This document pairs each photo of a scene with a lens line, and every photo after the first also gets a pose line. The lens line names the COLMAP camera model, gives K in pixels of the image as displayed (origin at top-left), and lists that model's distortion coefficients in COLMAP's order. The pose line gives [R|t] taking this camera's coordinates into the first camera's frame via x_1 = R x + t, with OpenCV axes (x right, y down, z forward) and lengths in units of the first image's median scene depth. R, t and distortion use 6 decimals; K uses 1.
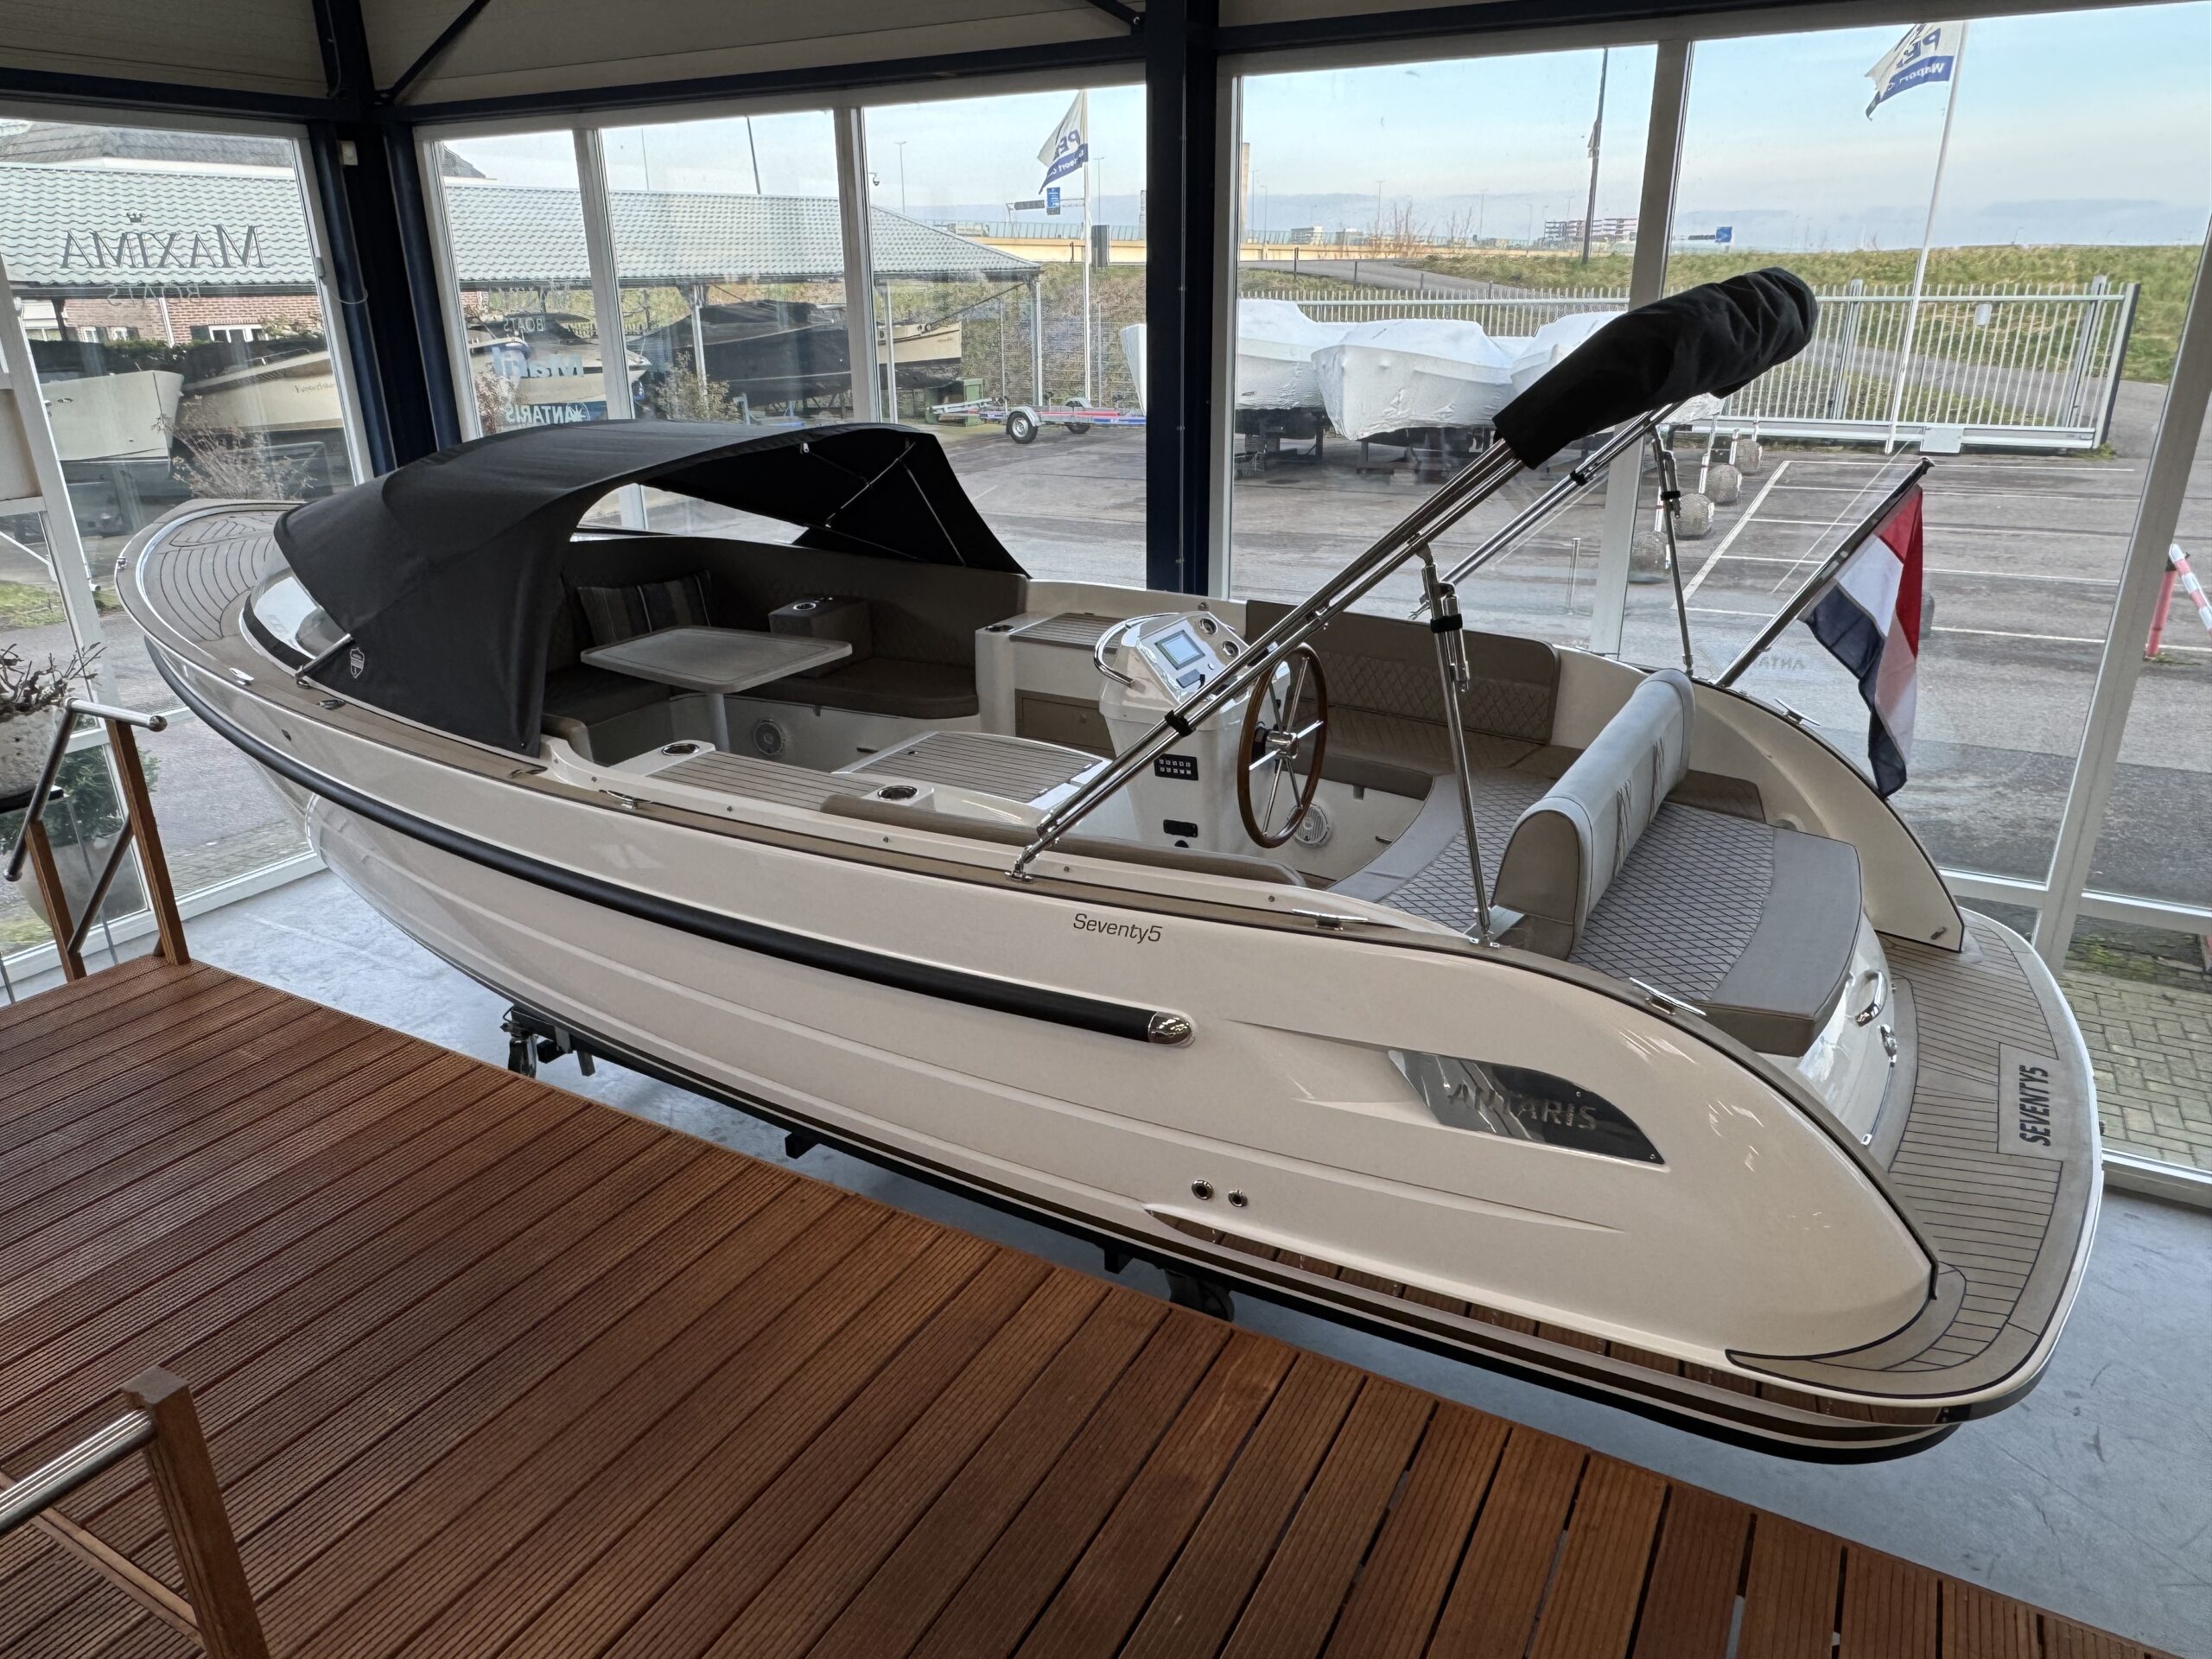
lens RADIAL K [[1449.3, 0, 1098.9], [0, 1449.3, 840.6], [0, 0, 1]] dist [-0.001906, -0.001233]
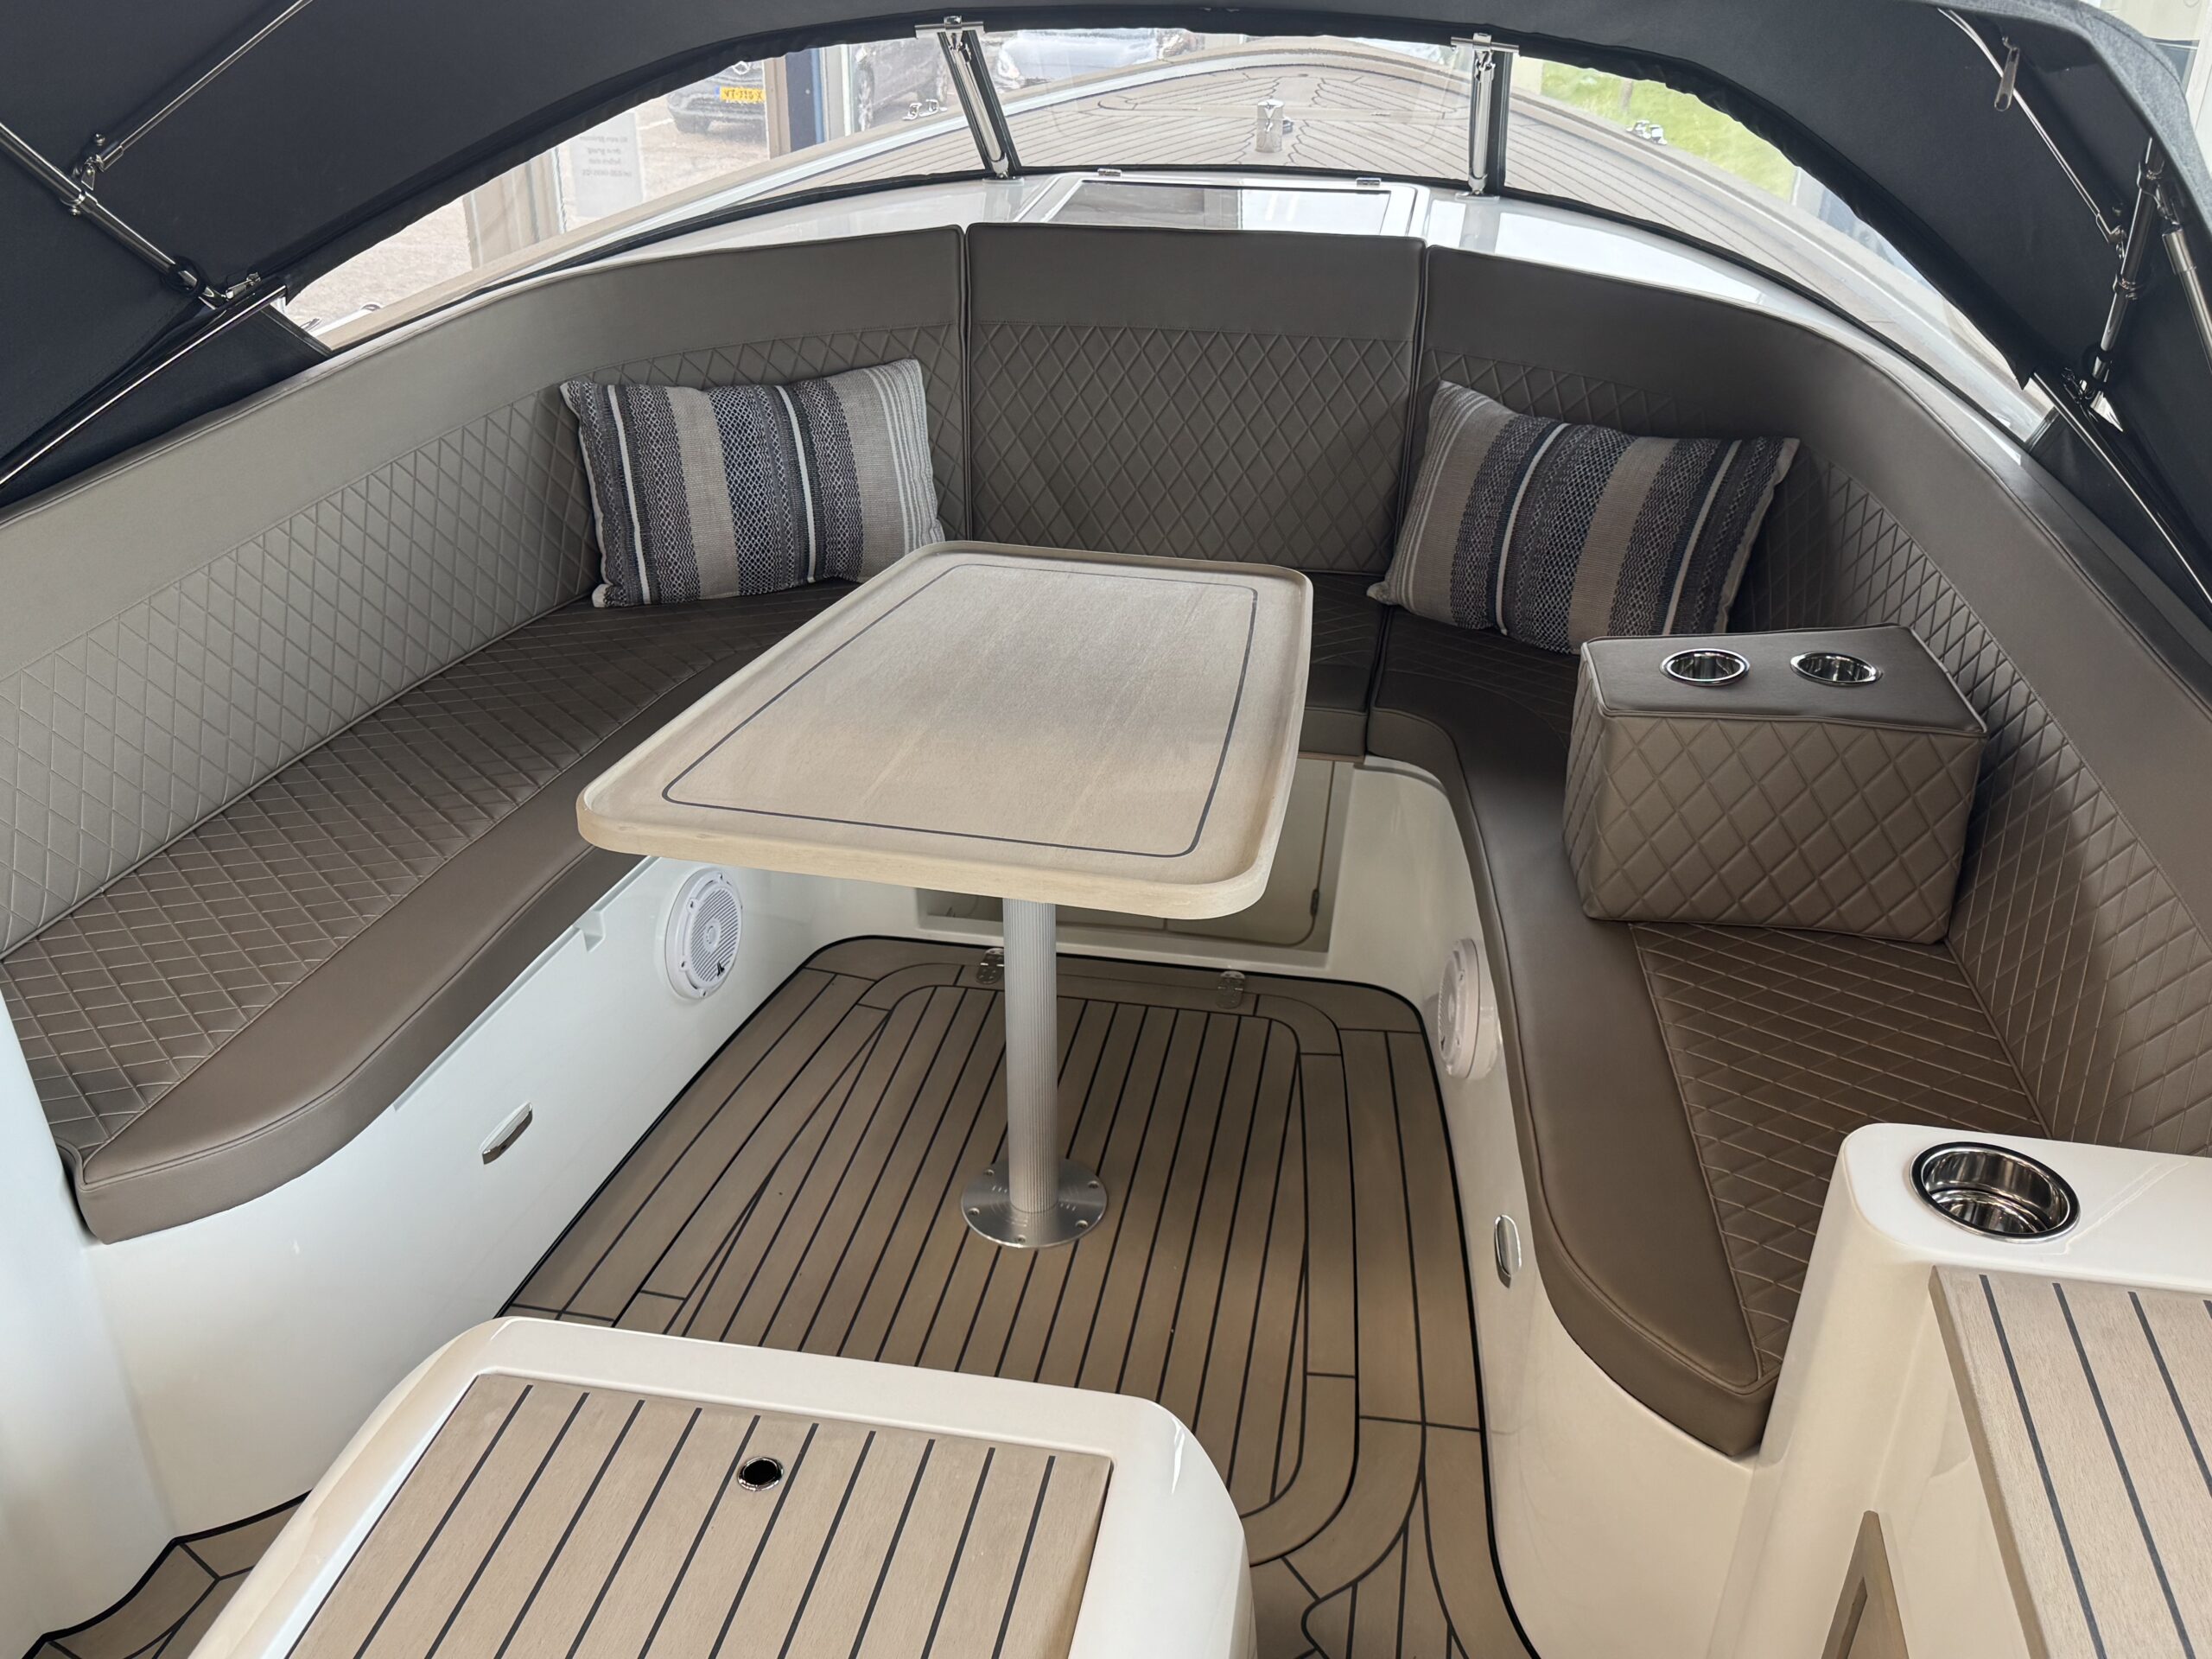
lens RADIAL K [[1927.0, 0, 1115.0], [0, 1927.0, 823.3], [0, 0, 1]] dist [0.187078, -0.408100]
pose [[0.342734, 0.446295, -0.826653, 0.089902], [-0.360645, 0.875031, 0.322888, -0.274801], [0.867449, 0.187463, 0.460857, 0.962986]]
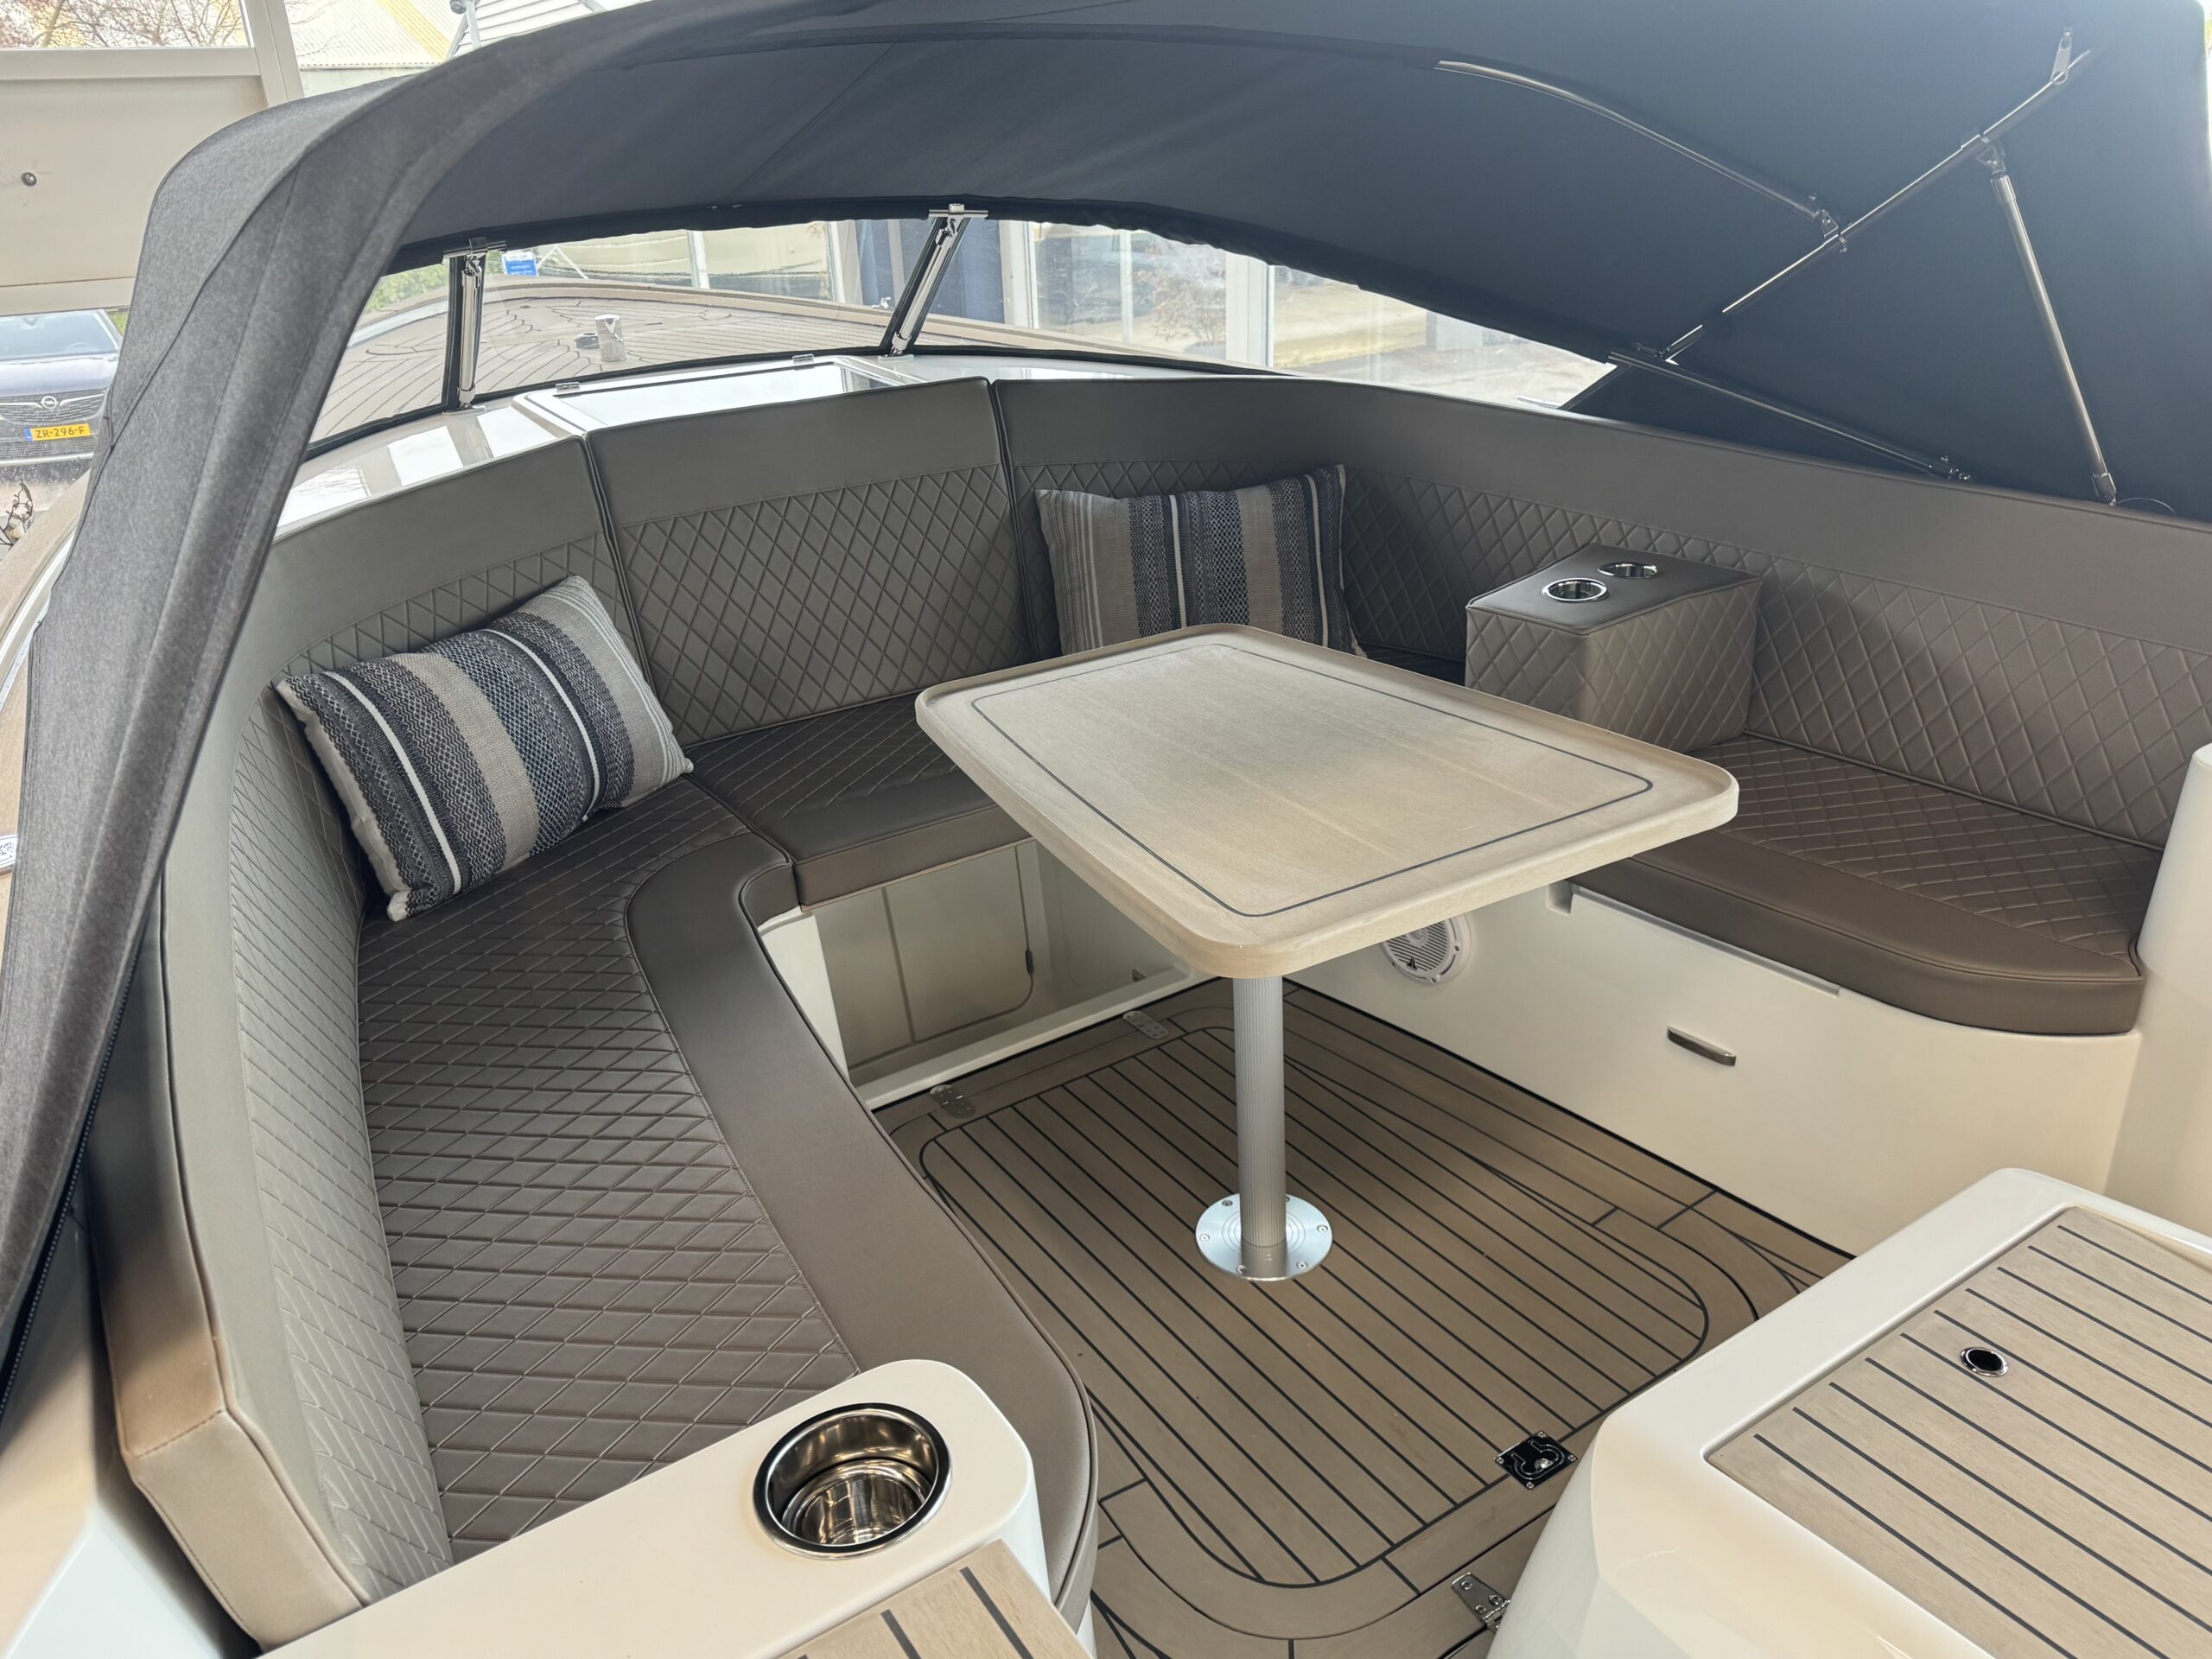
lens RADIAL K [[1583.5, 0, 1102.5], [0, 1583.5, 832.4], [0, 0, 1]] dist [0.184759, -0.378448]
pose [[0.895198, 0.157405, -0.416947, -0.172982], [-0.134416, 0.987346, 0.084145, -0.155678], [0.424916, -0.019282, 0.905028, 0.769582]]
